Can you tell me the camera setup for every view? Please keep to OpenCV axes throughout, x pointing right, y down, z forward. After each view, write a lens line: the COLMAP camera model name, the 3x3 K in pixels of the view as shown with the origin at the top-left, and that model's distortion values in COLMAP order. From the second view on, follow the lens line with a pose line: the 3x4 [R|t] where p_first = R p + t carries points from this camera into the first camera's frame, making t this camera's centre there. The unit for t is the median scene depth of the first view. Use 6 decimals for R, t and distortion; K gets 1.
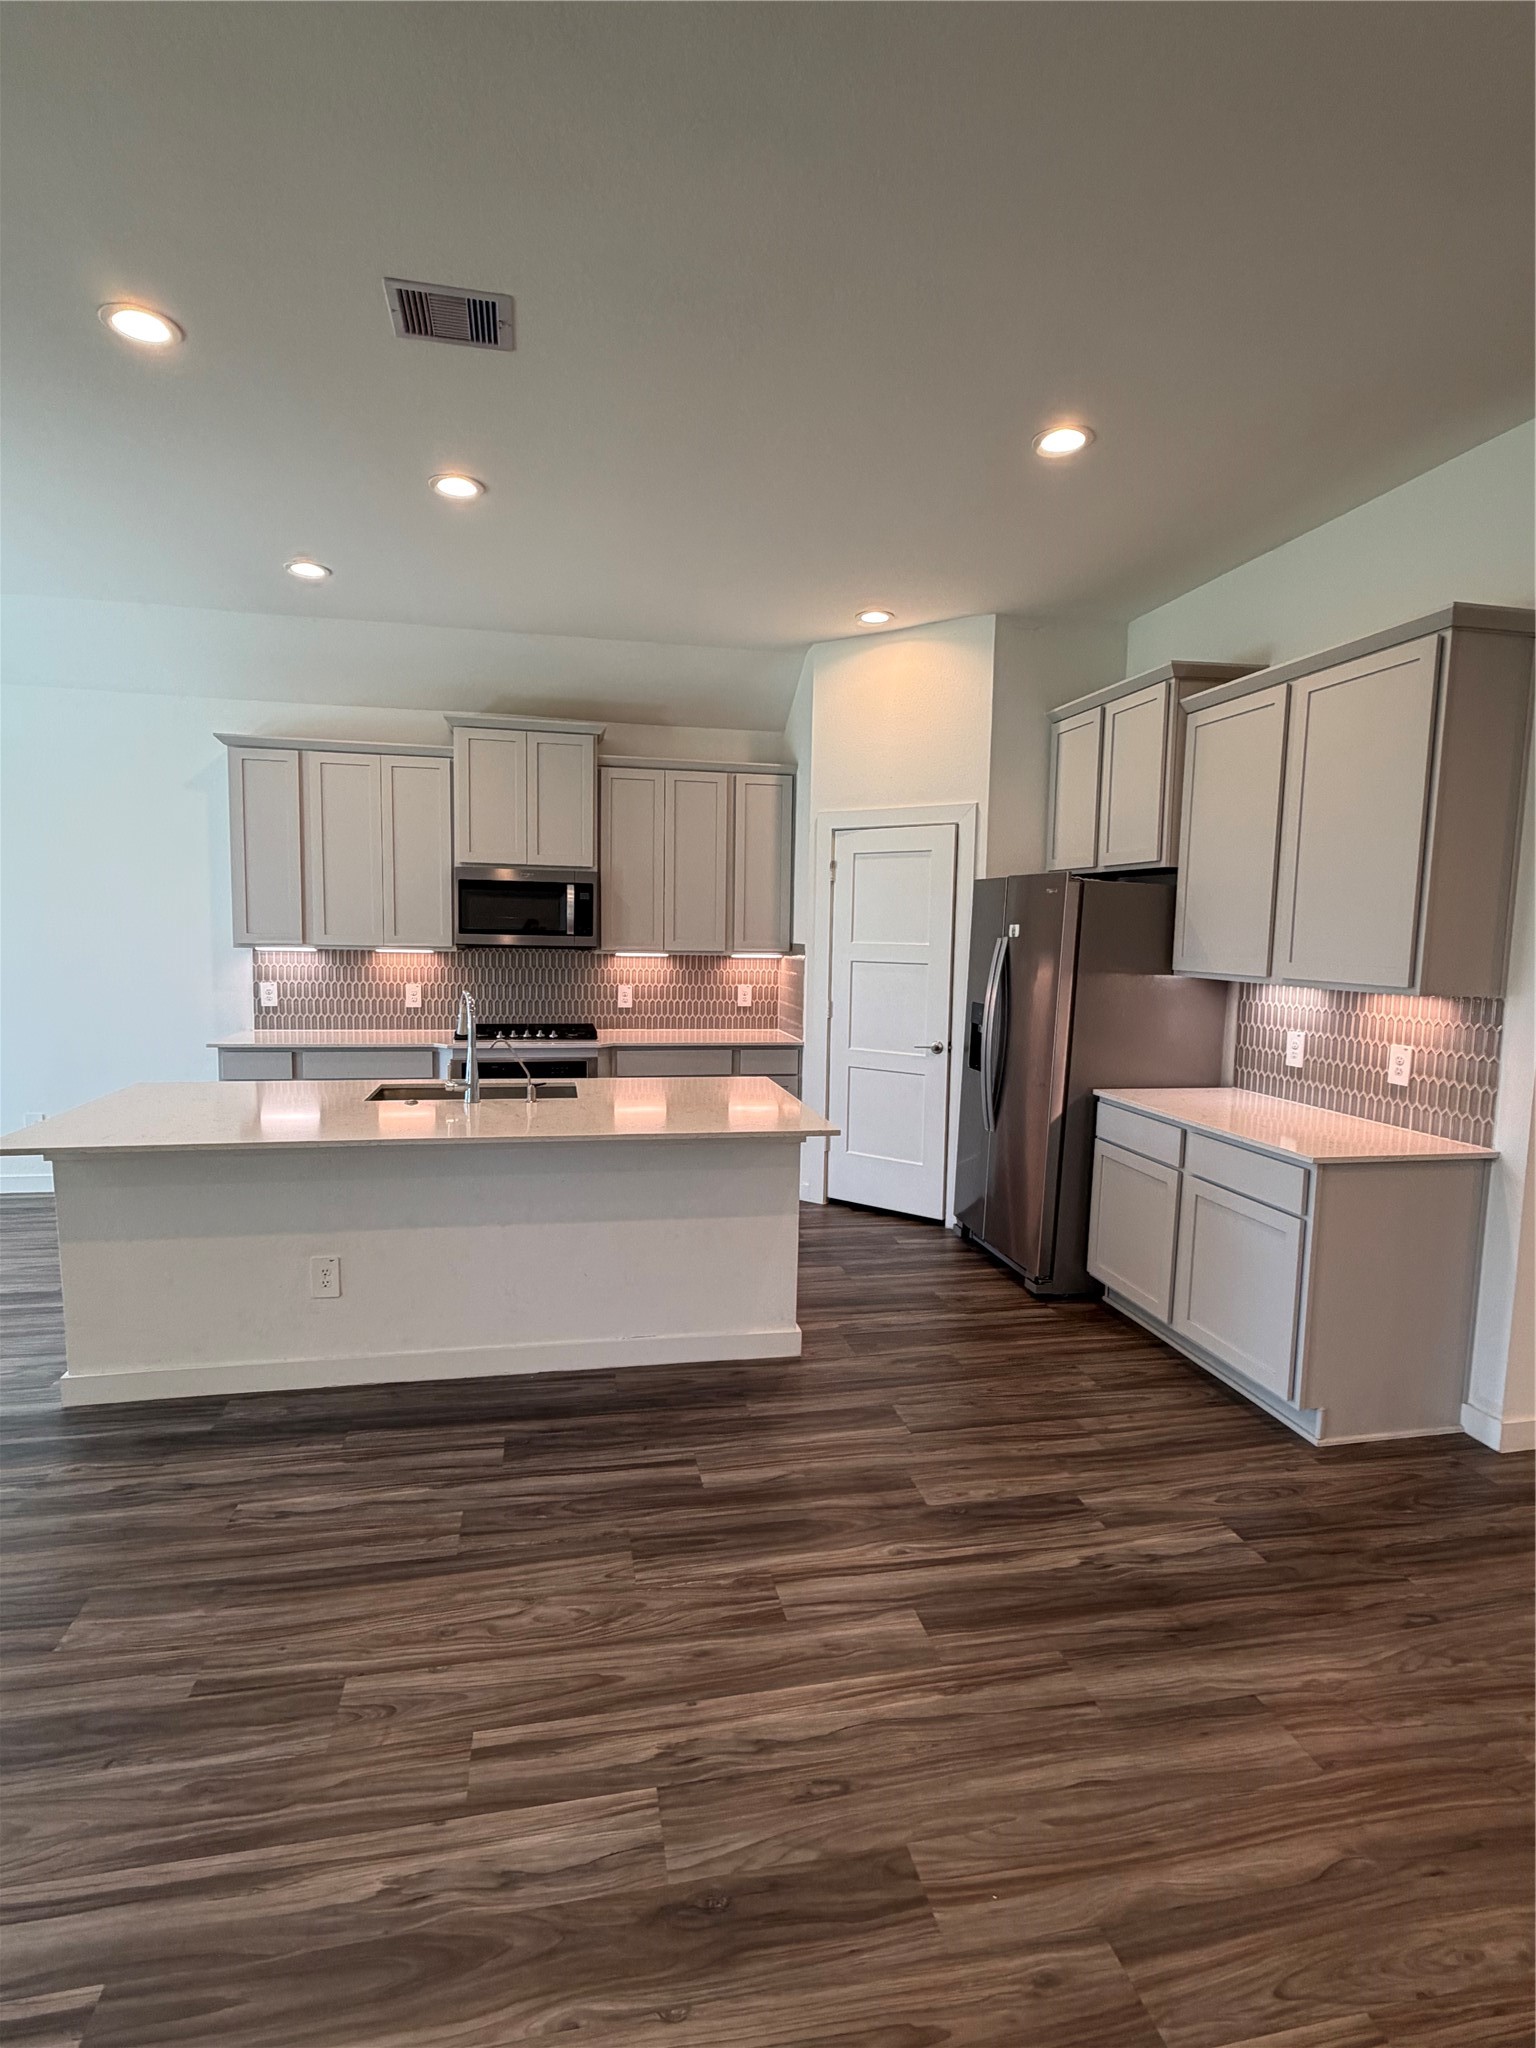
lens RADIAL K [[1012.1, 0, 768.3], [0, 1012.1, 1026.0], [0, 0, 1]] dist [0.002151, 0.000692]
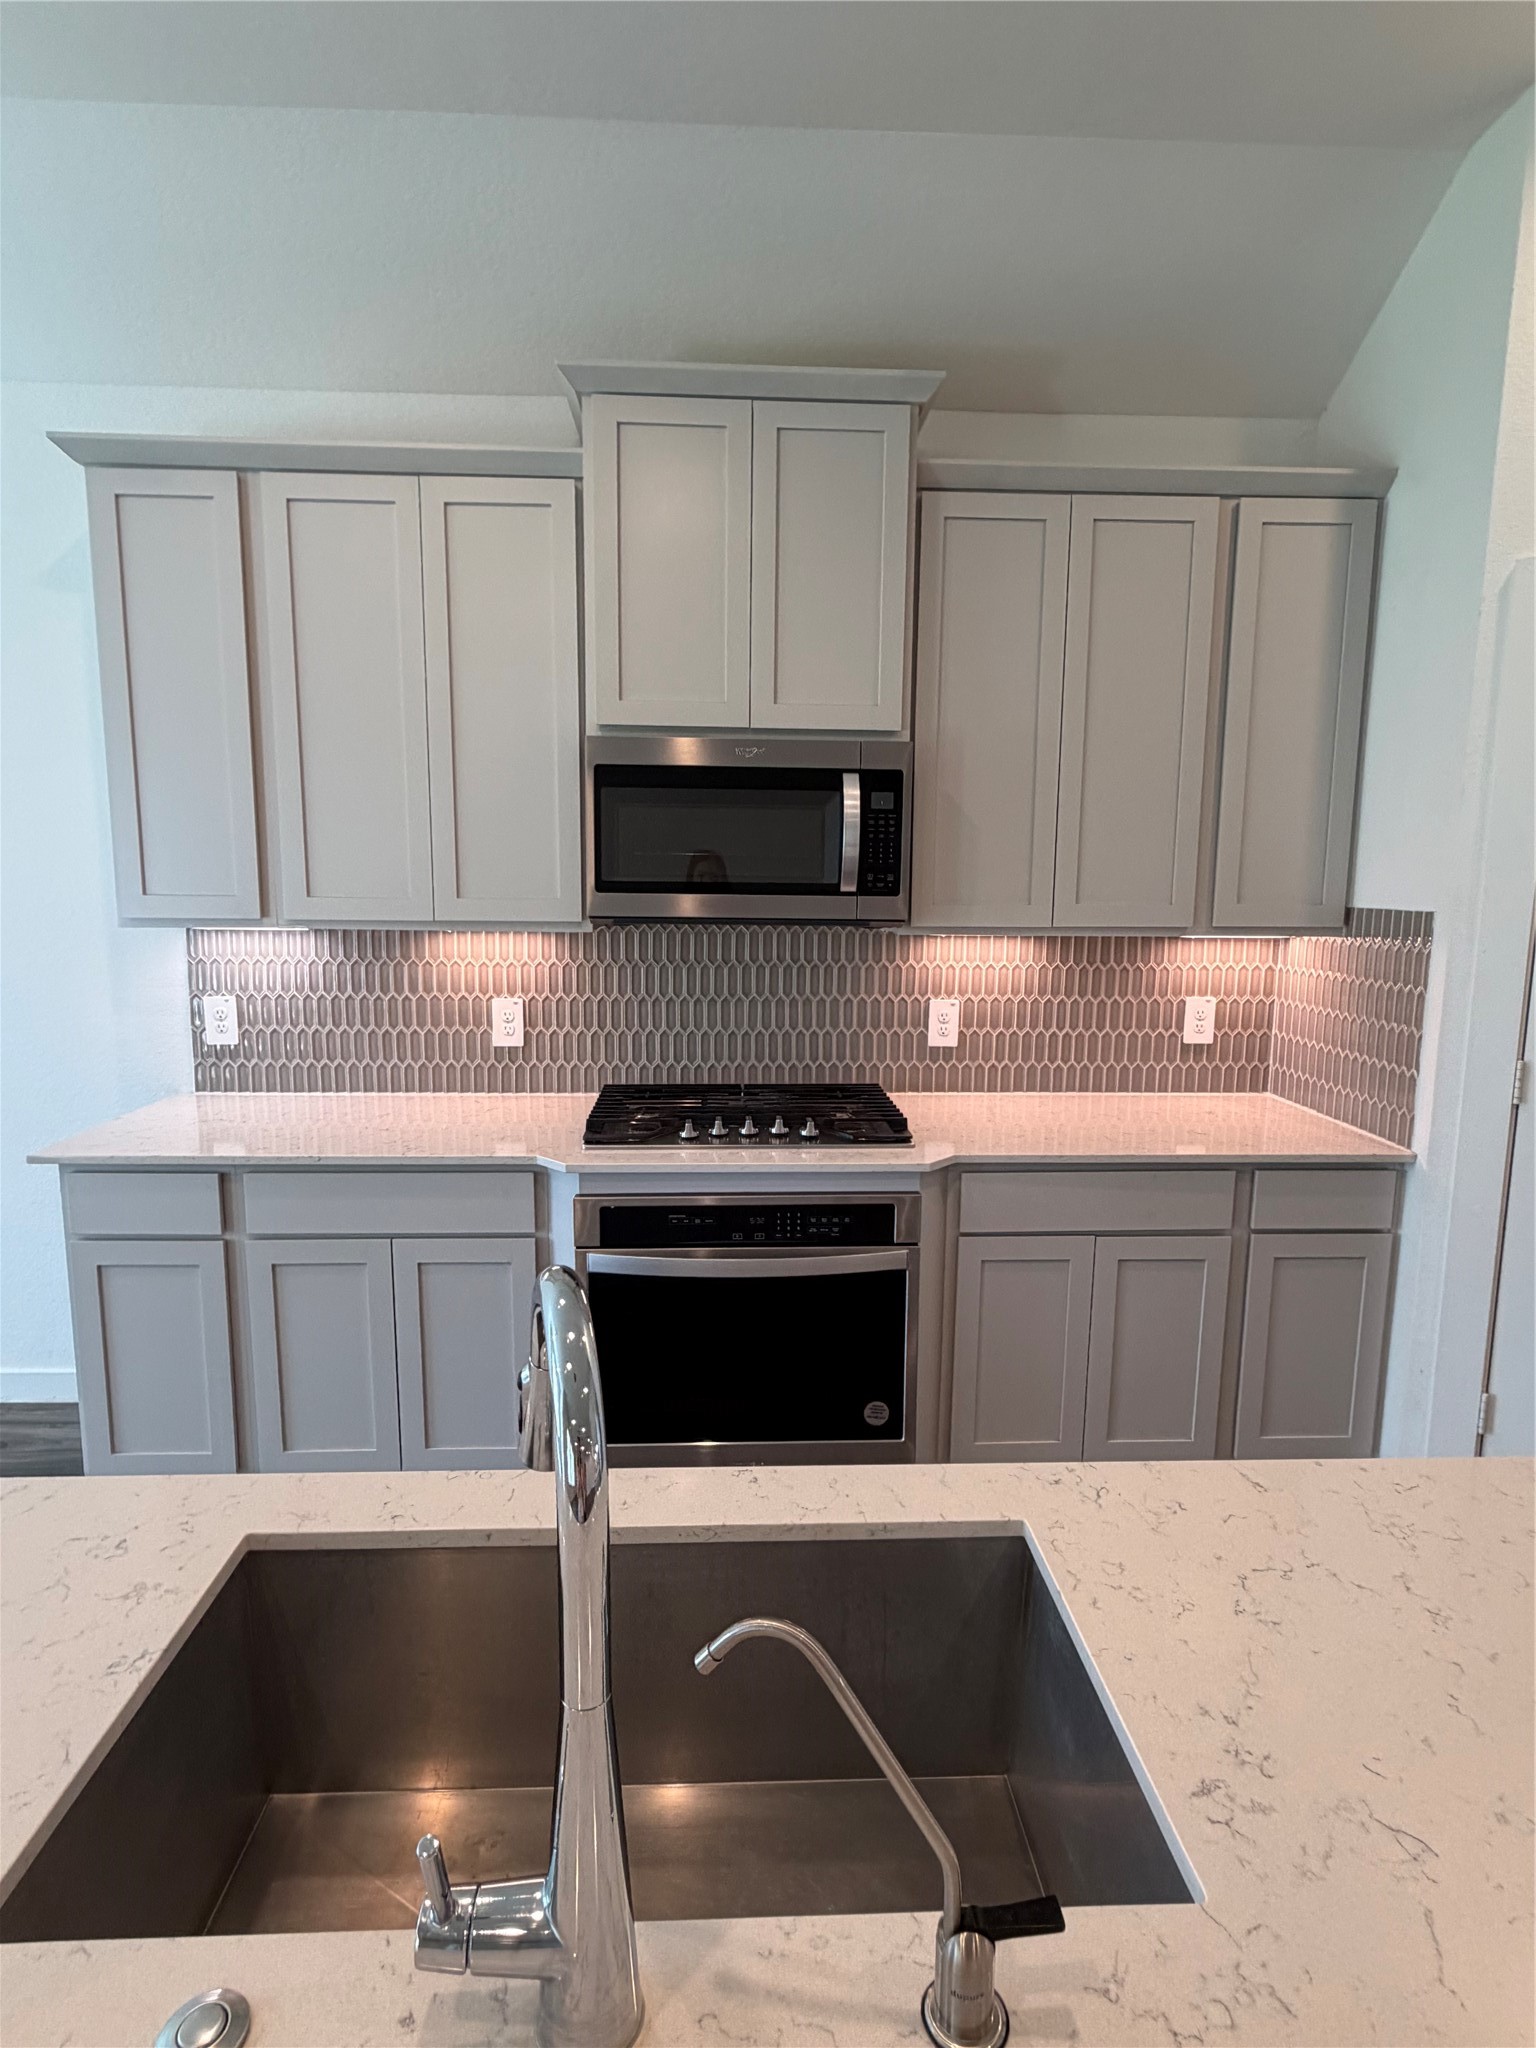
lens RADIAL K [[1067.4, 0, 765.5], [0, 1067.4, 1023.9], [0, 0, 1]] dist [0.000963, 0.003767]
pose [[0.986925, 0.012072, -0.160728, -0.173524], [-0.005346, 0.999094, 0.042216, -0.059621], [0.161092, -0.040804, 0.986096, 0.606939]]
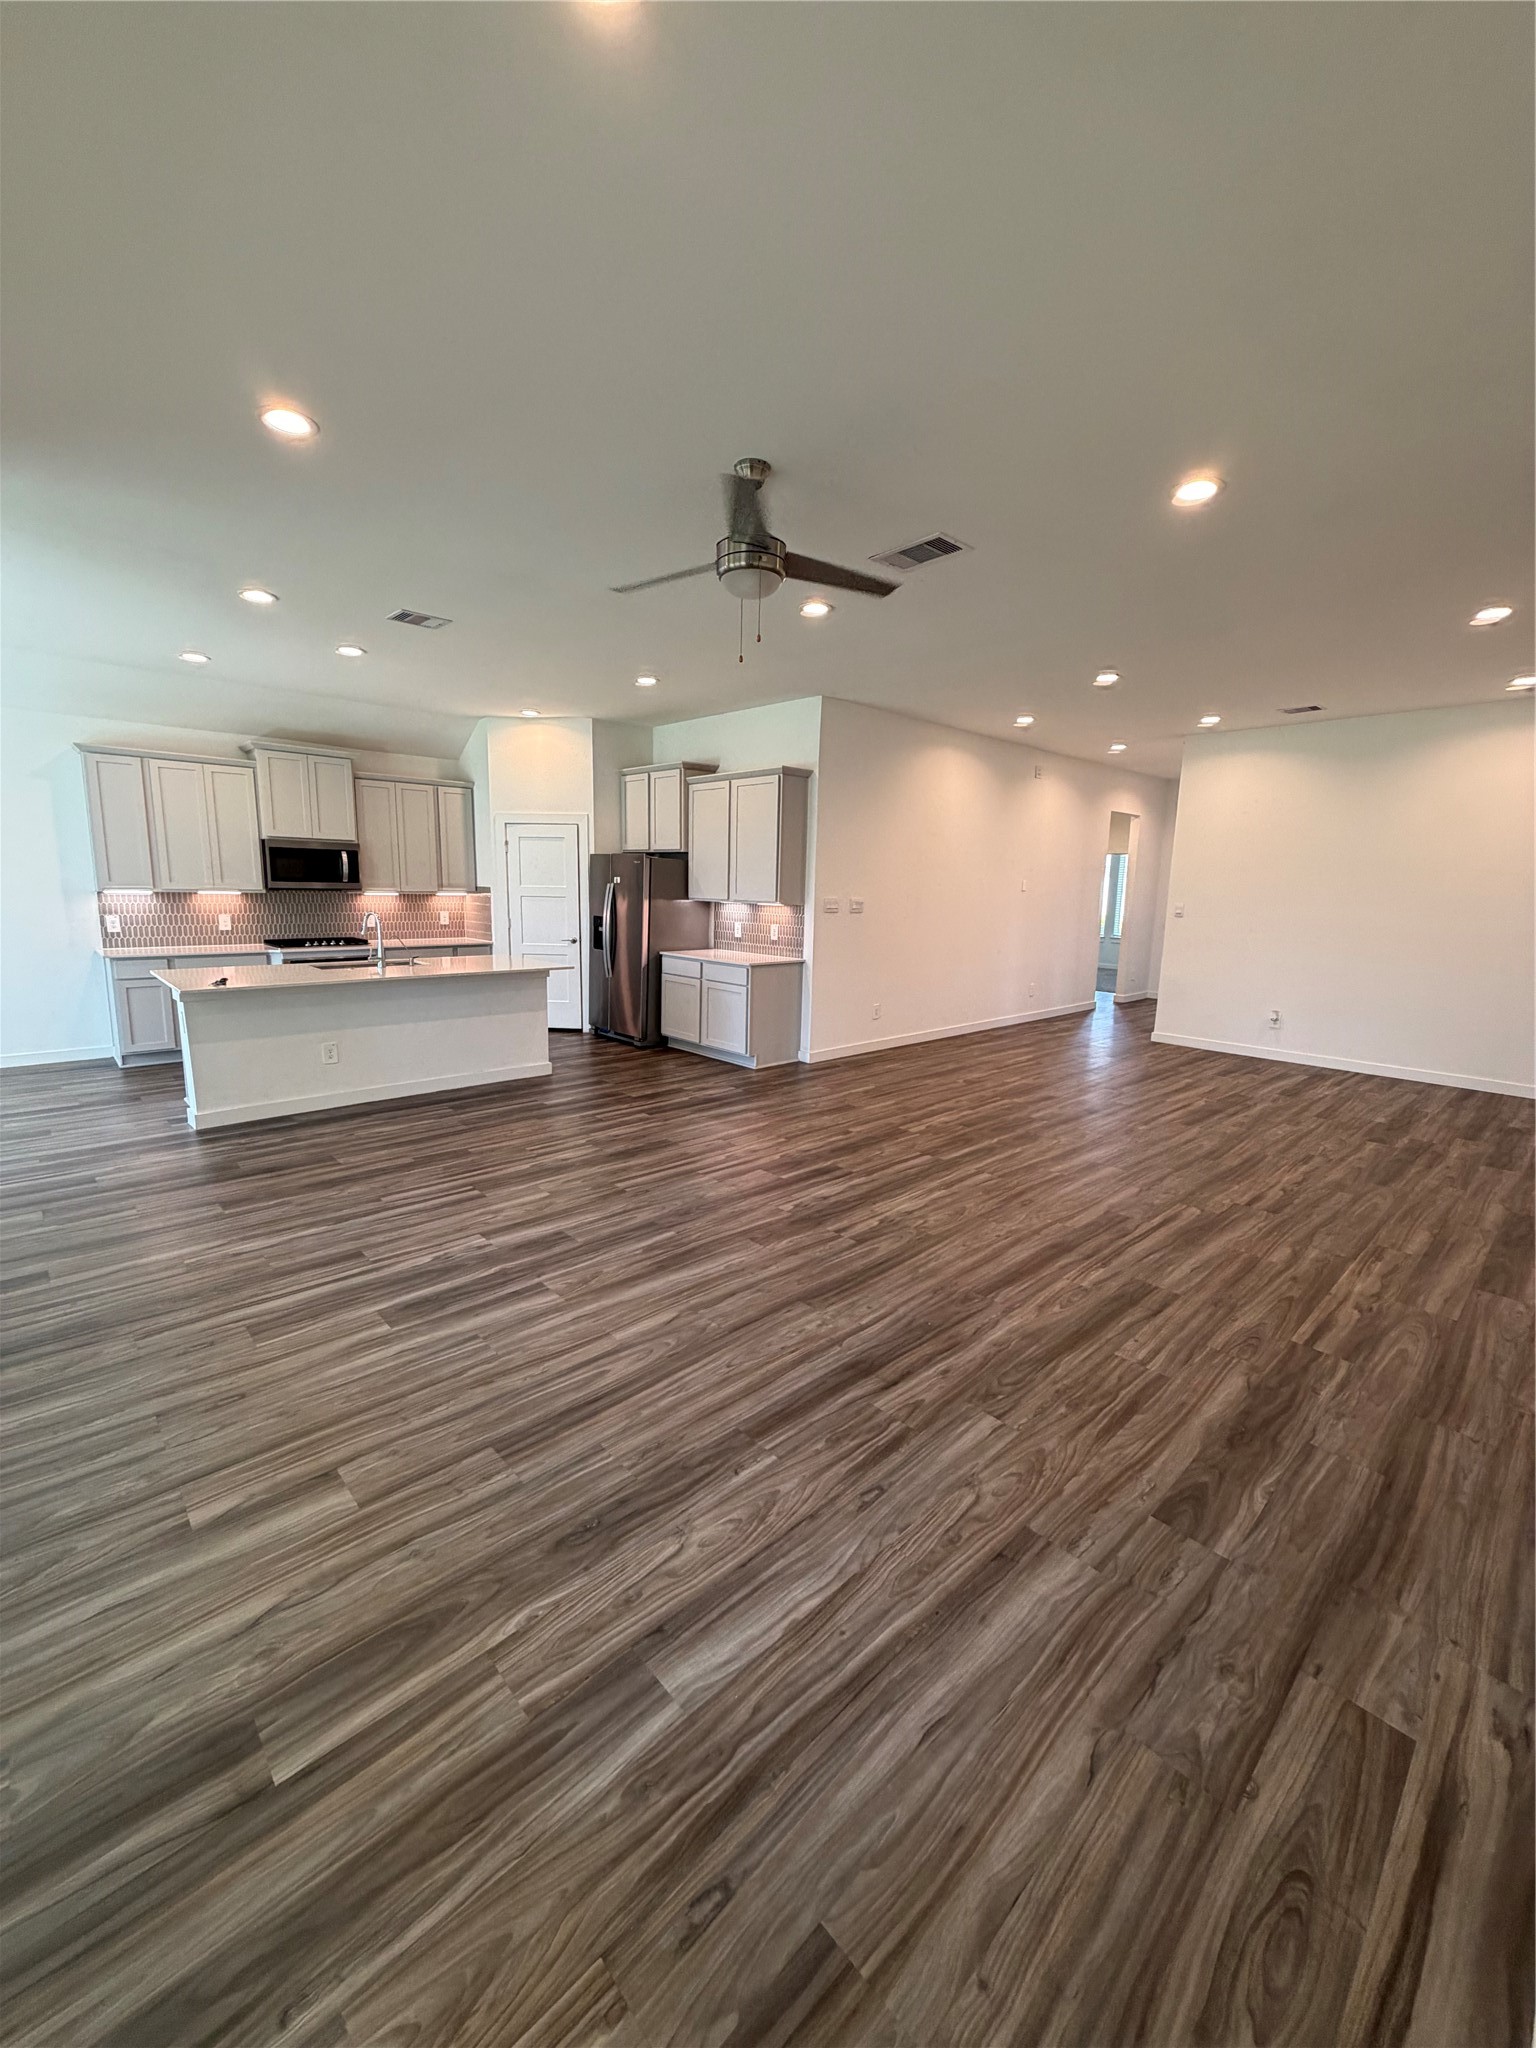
lens RADIAL K [[824.8, 0, 768.8], [0, 824.8, 1019.8], [0, 0, 1]] dist [0.000383, 0.000749]
pose [[0.853139, -0.087693, 0.514261, -0.351541], [0.046203, 0.994598, 0.092951, 0.044797], [-0.519634, -0.055540, 0.852582, -0.572779]]
